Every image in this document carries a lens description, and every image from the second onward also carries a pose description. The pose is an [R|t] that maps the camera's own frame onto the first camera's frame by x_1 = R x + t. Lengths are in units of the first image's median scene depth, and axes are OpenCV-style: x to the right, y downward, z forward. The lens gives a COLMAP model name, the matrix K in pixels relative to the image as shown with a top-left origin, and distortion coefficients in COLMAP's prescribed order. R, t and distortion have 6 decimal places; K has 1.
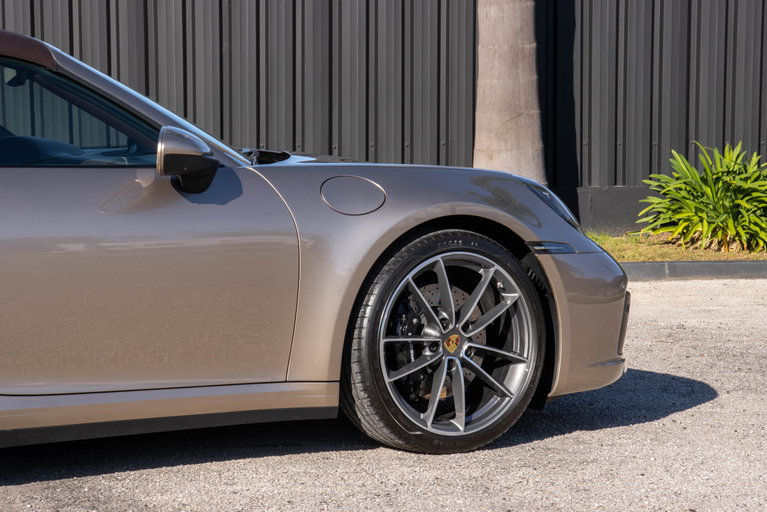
lens RADIAL K [[3172.6, 0, 383.7], [0, 3172.6, 256.1], [0, 0, 1]] dist [1.105442, 0.296780]
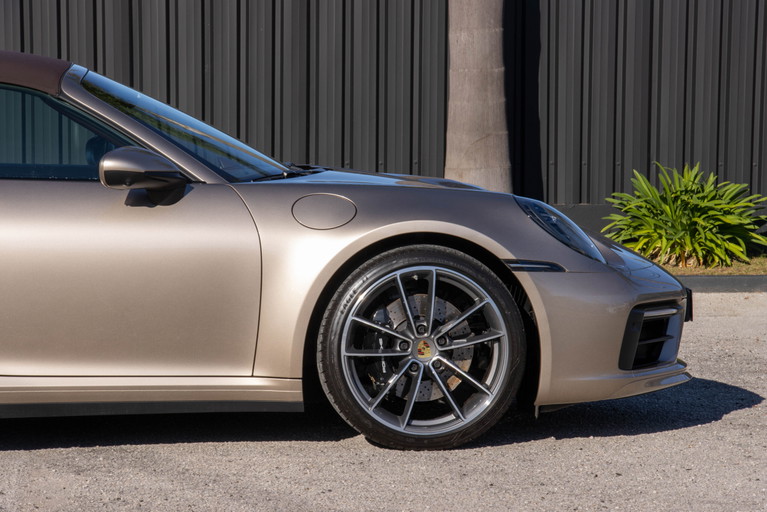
lens RADIAL K [[3450.8, 0, 386.7], [0, 3450.8, 258.3], [0, 0, 1]] dist [1.288075, 4.962449]
pose [[0.999946, 0.005797, 0.008675, -0.000468], [-0.005733, 0.999956, -0.007365, 0.004741], [-0.008718, 0.007315, 0.999935, -0.138427]]
